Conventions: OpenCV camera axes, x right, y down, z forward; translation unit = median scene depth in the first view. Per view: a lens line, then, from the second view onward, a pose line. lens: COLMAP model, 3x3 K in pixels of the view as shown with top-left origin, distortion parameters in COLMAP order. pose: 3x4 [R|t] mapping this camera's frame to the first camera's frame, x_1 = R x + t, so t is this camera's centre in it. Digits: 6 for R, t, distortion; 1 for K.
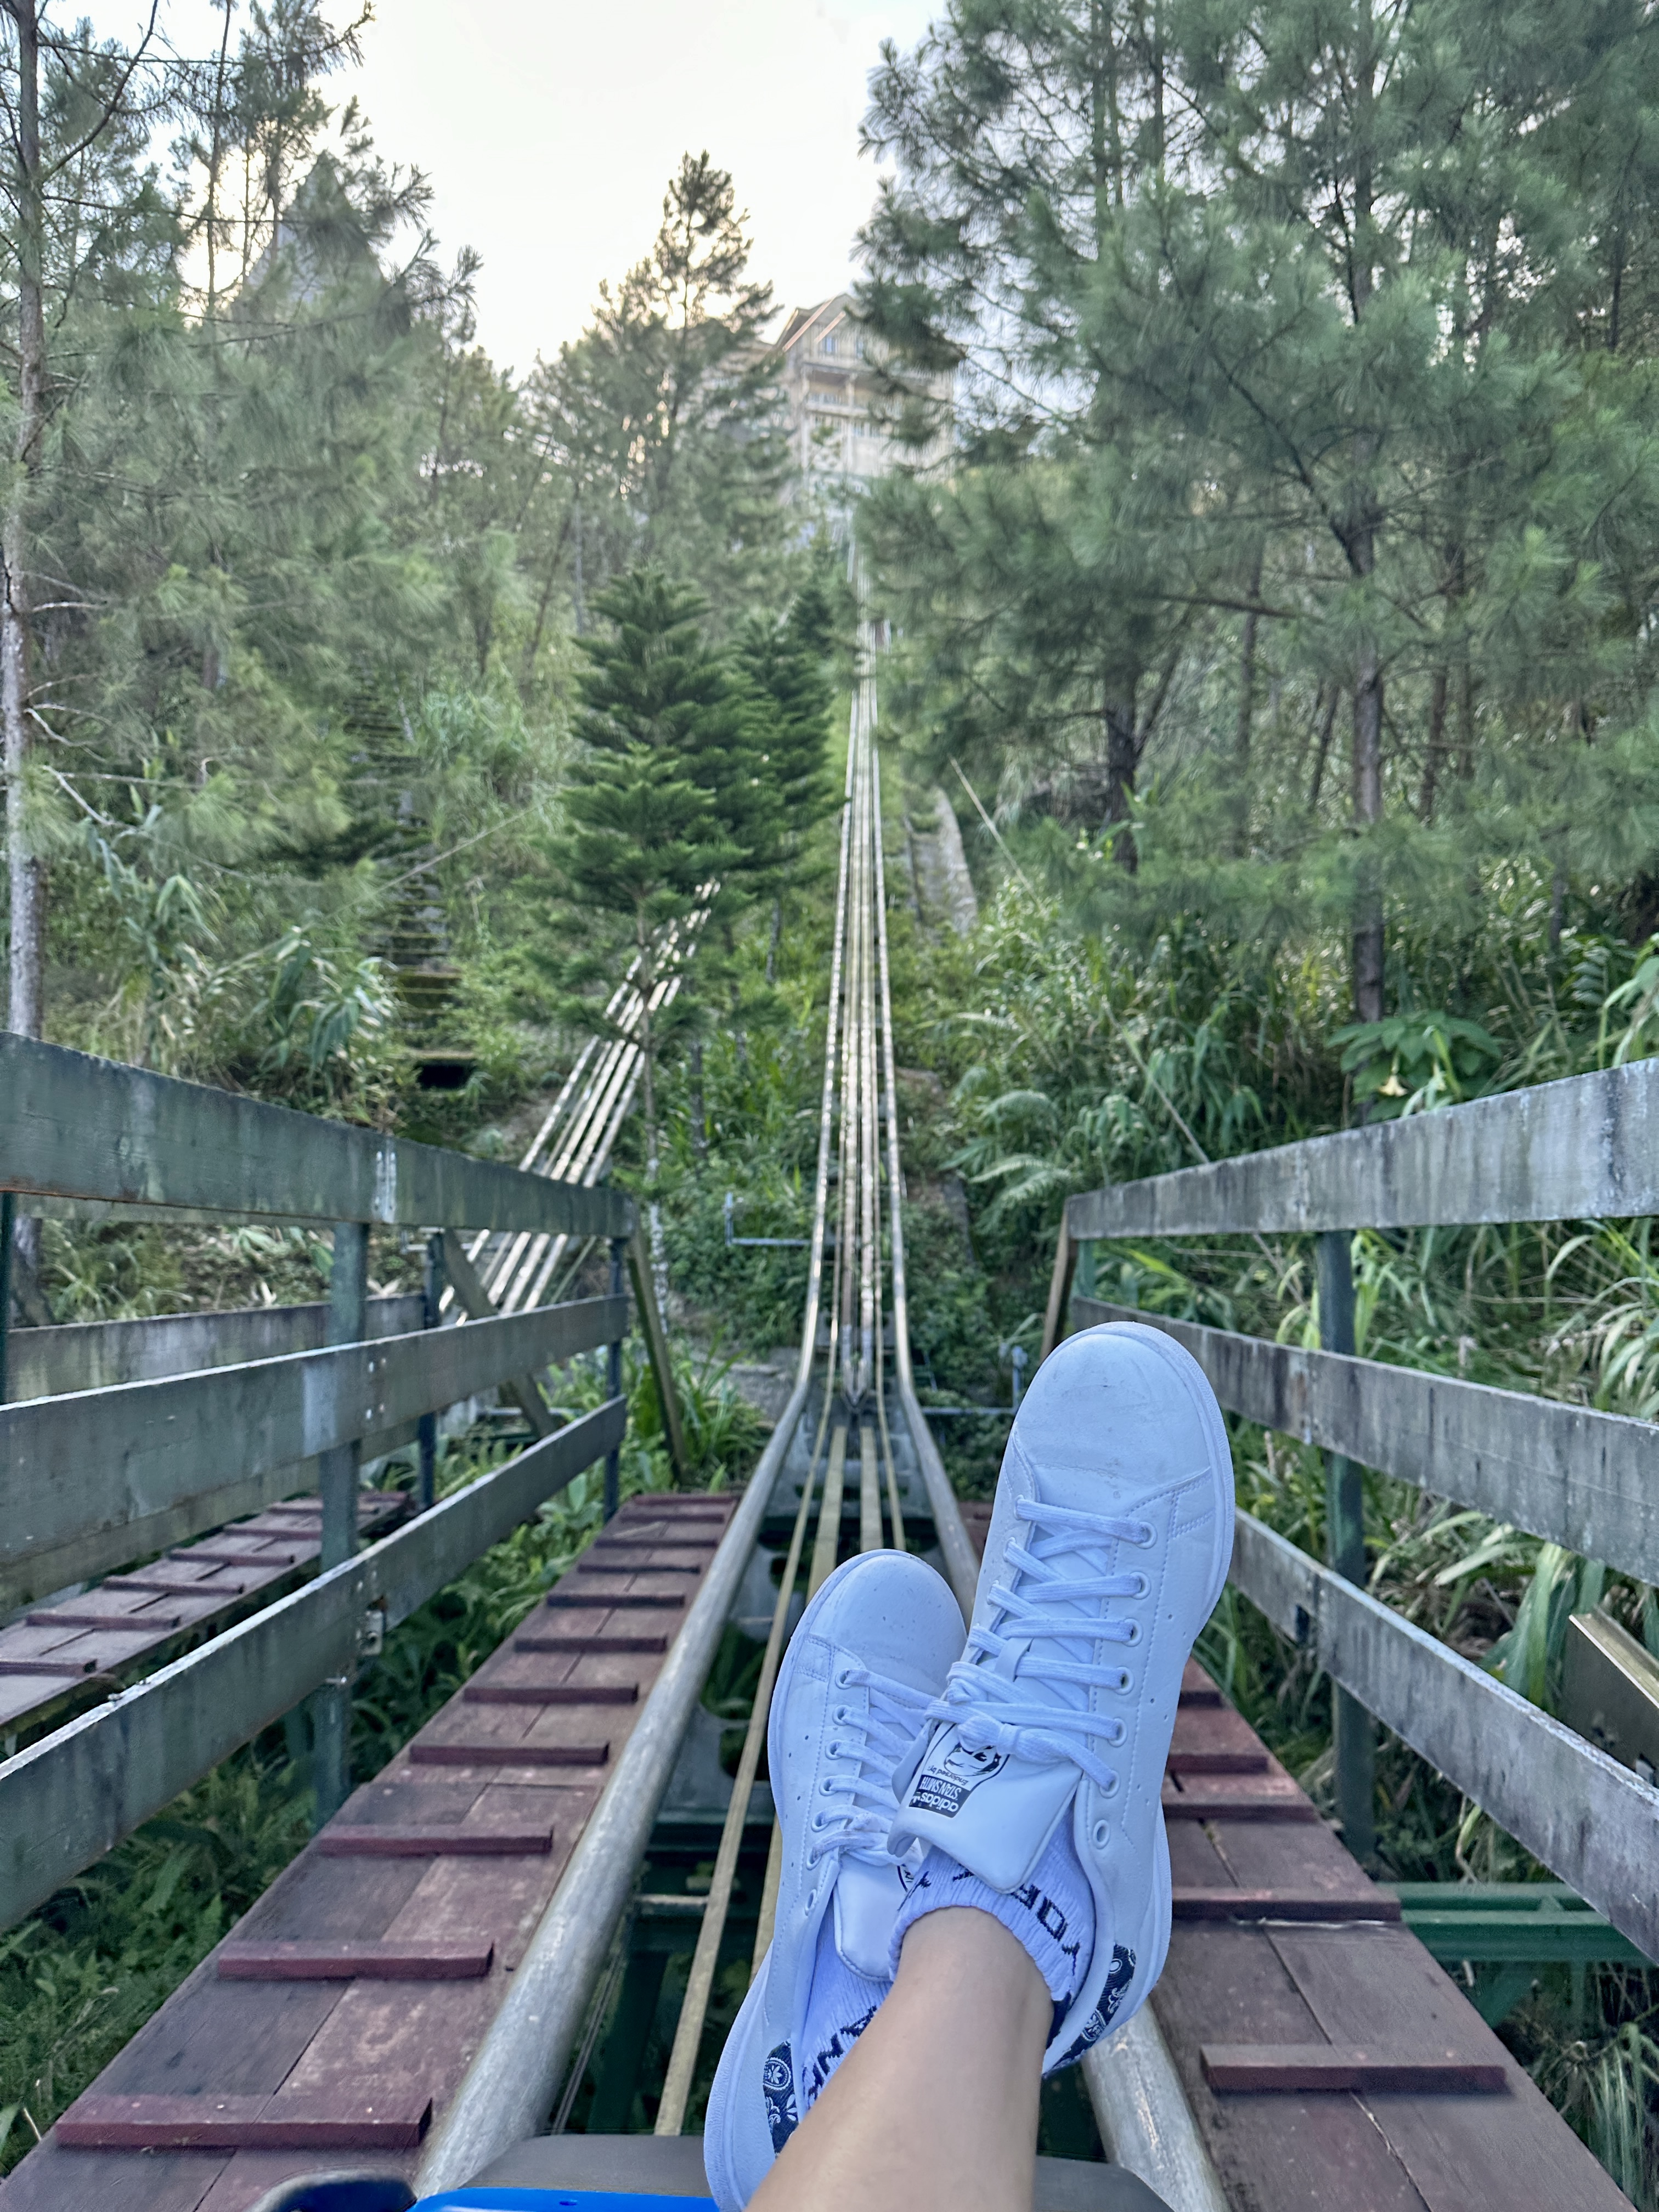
lens RADIAL K [[1547.7, 0, 830.9], [0, 1547.7, 1102.4], [0, 0, 1]] dist [0.000809, 0.000254]
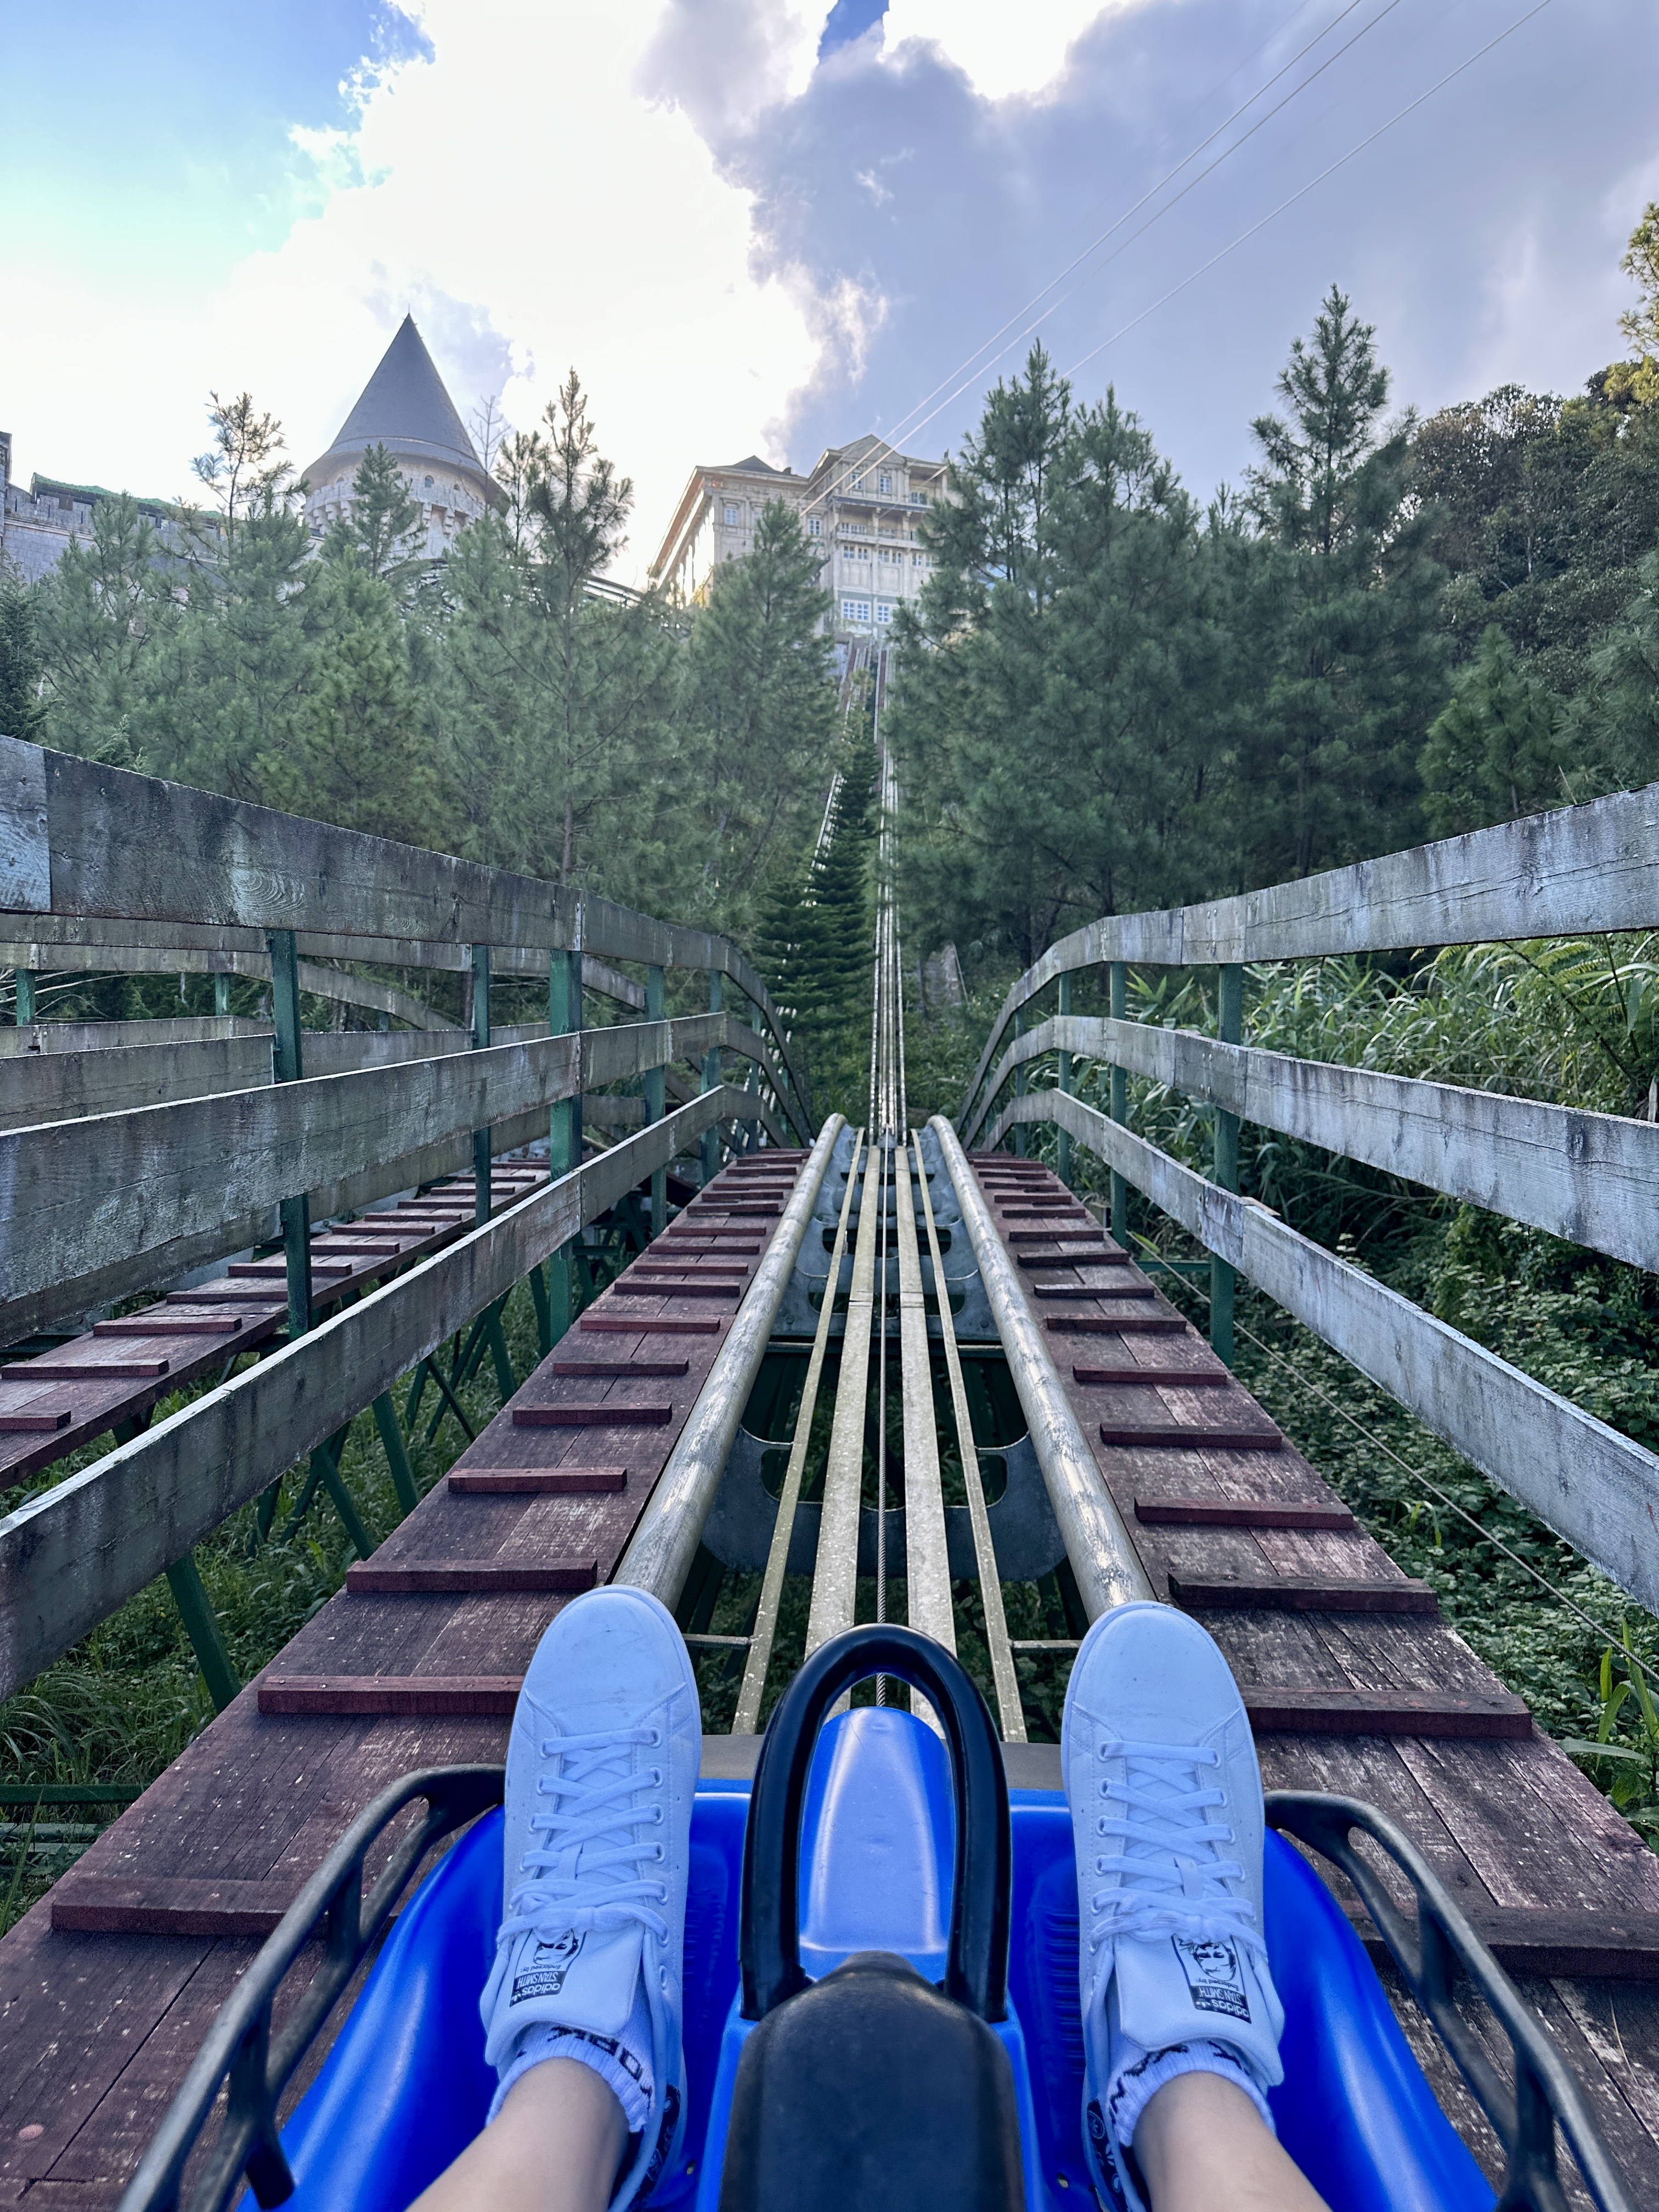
lens RADIAL K [[1547.7, 0, 828.0], [0, 1547.7, 1108.1], [0, 0, 1]] dist [0.000809, 0.000254]
pose [[0.999788, -0.005628, -0.019812, -0.012054], [0.004973, 0.999444, -0.032973, 0.029144], [0.019987, 0.032867, 0.999260, -0.629338]]
